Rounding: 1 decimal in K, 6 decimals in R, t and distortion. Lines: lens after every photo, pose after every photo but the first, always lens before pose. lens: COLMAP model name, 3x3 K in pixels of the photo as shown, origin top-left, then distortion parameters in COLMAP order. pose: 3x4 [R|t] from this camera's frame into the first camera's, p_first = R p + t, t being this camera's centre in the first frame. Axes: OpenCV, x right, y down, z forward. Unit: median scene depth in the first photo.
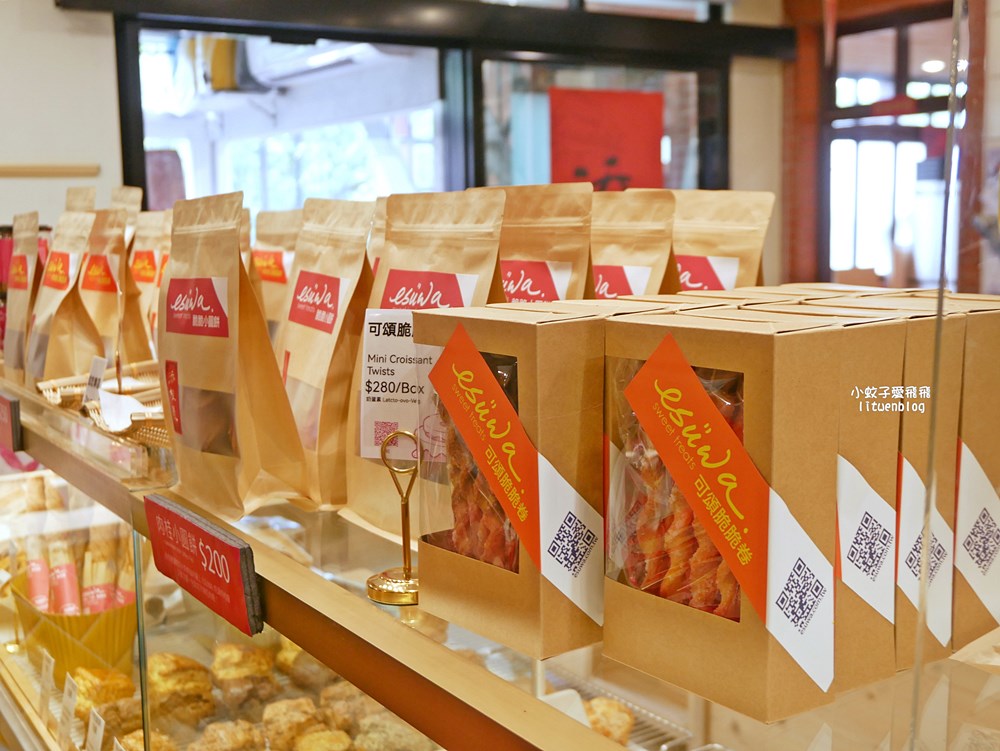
lens RADIAL K [[1307.4, 0, 500.5], [0, 1307.4, 372.7], [0, 0, 1]] dist [0.002747, 0.000000]
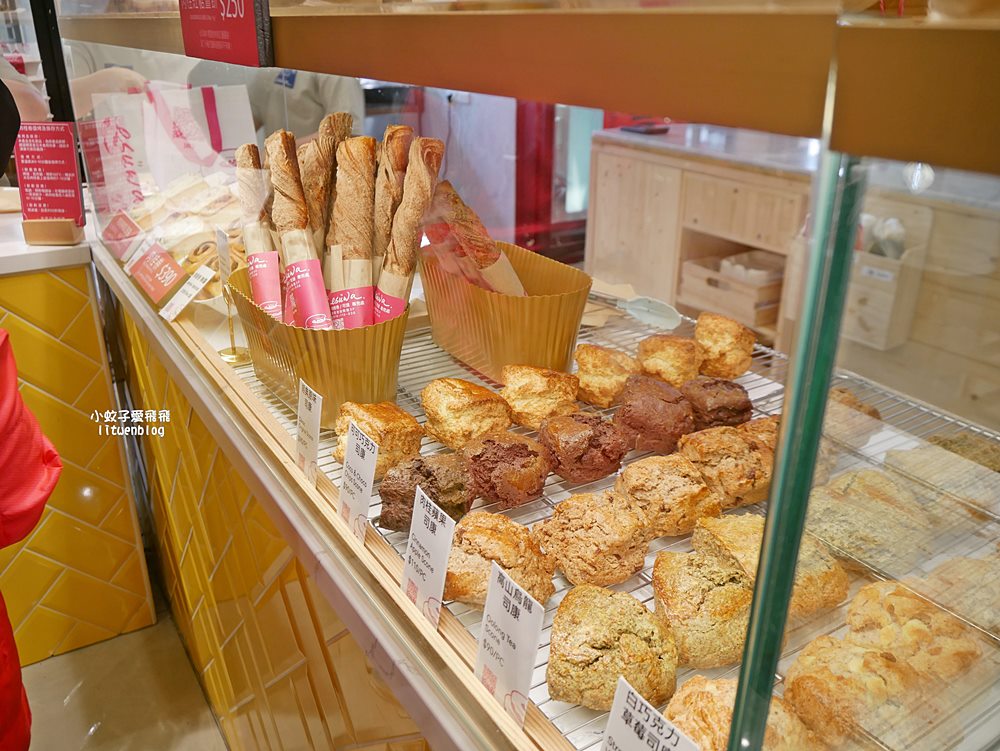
lens RADIAL K [[846.2, 0, 503.5], [0, 846.2, 381.2], [0, 0, 1]] dist [-0.008204, -0.020771]
pose [[0.999556, 0.013397, 0.026630, -0.234103], [-0.020301, 0.960081, 0.278983, 0.075906], [-0.021829, -0.279400, 0.959927, 0.517311]]
